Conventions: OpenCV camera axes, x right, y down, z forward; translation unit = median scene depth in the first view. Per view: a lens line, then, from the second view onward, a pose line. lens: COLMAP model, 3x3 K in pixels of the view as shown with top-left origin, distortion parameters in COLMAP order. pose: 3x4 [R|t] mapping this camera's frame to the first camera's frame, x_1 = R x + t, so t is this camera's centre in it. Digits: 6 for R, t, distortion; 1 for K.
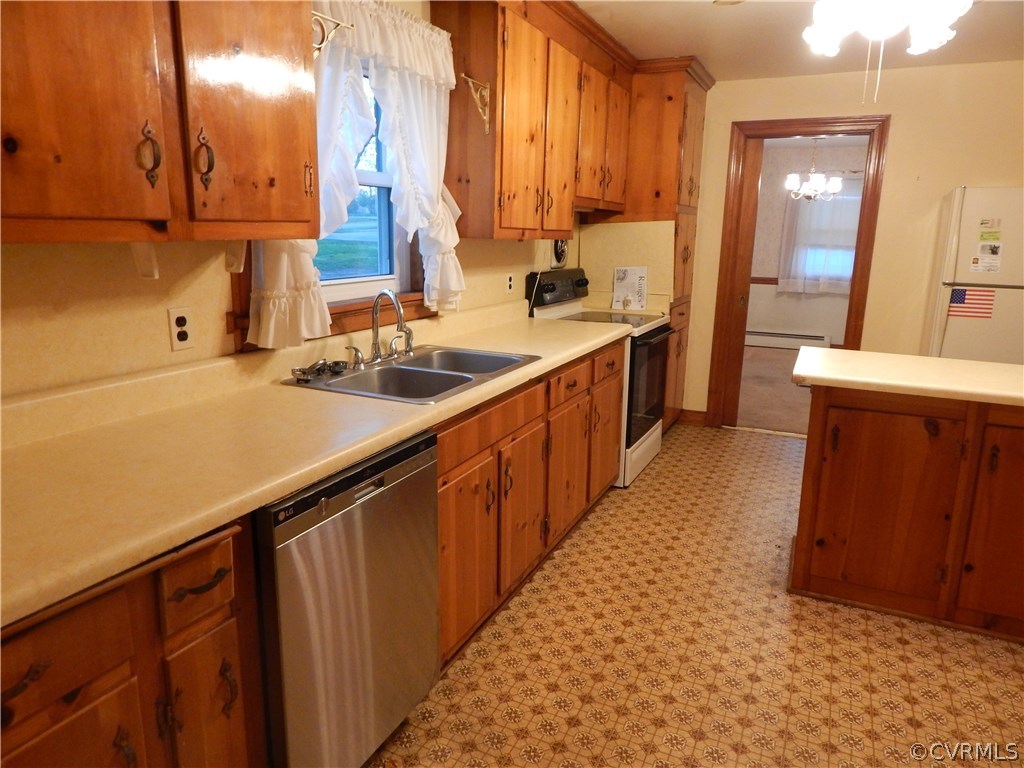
lens RADIAL K [[678.7, 0, 512.3], [0, 678.7, 380.7], [0, 0, 1]] dist [0.006326, 0.002365]
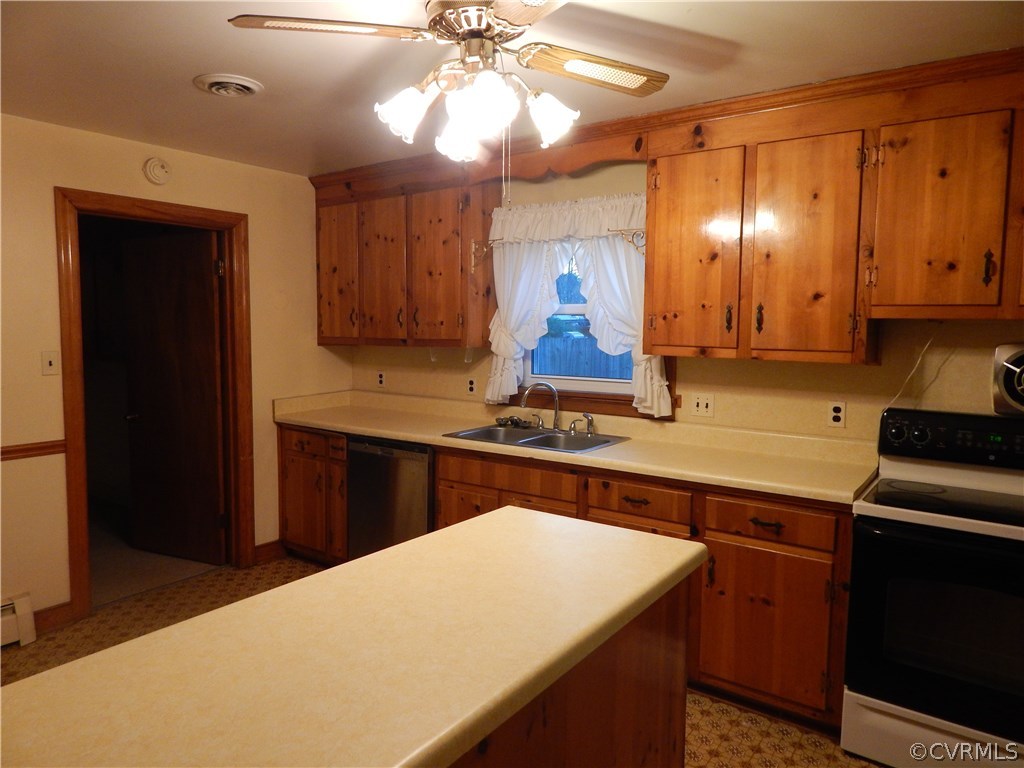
lens RADIAL K [[678.7, 0, 511.5], [0, 678.7, 385.2], [0, 0, 1]] dist [0.006326, 0.002365]
pose [[-0.185719, 0.065985, -0.980385, 1.289738], [-0.225157, 0.968338, 0.107827, -0.267338], [0.956458, 0.240766, -0.164982, 1.139302]]
